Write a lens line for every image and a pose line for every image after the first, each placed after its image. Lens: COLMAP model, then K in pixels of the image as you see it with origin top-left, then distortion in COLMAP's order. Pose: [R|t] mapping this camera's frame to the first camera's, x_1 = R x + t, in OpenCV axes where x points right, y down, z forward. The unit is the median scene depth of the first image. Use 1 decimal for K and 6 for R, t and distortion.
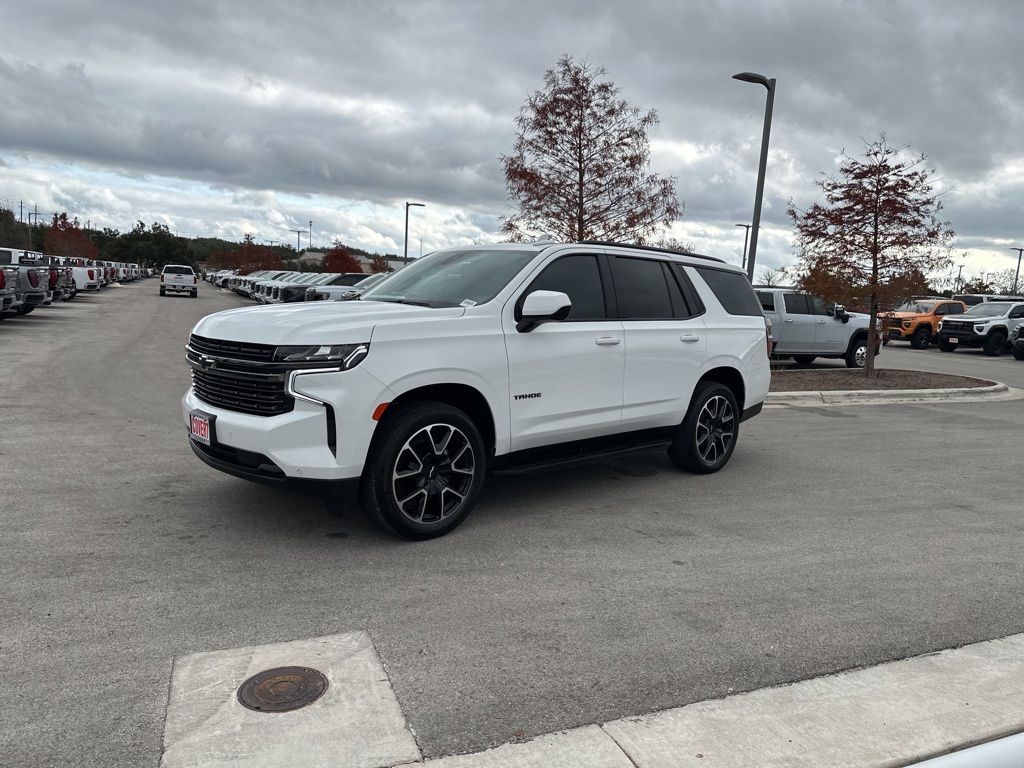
lens RADIAL K [[710.7, 0, 509.7], [0, 710.7, 385.2], [0, 0, 1]] dist [0.082848, -0.116578]
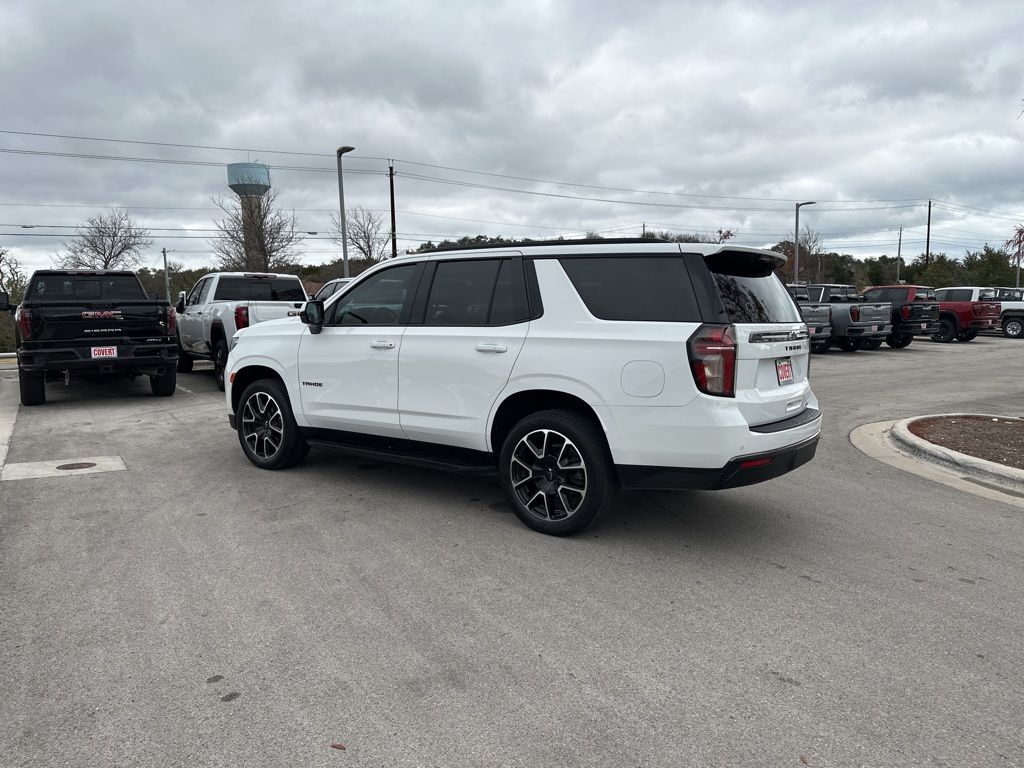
lens RADIAL K [[713.2, 0, 507.9], [0, 713.2, 370.4], [0, 0, 1]] dist [0.077411, -0.121167]
pose [[0.183032, 0.038058, -0.982370, 1.357306], [-0.116227, 0.993080, 0.016818, -0.071505], [0.976212, 0.111099, 0.186188, 1.105739]]
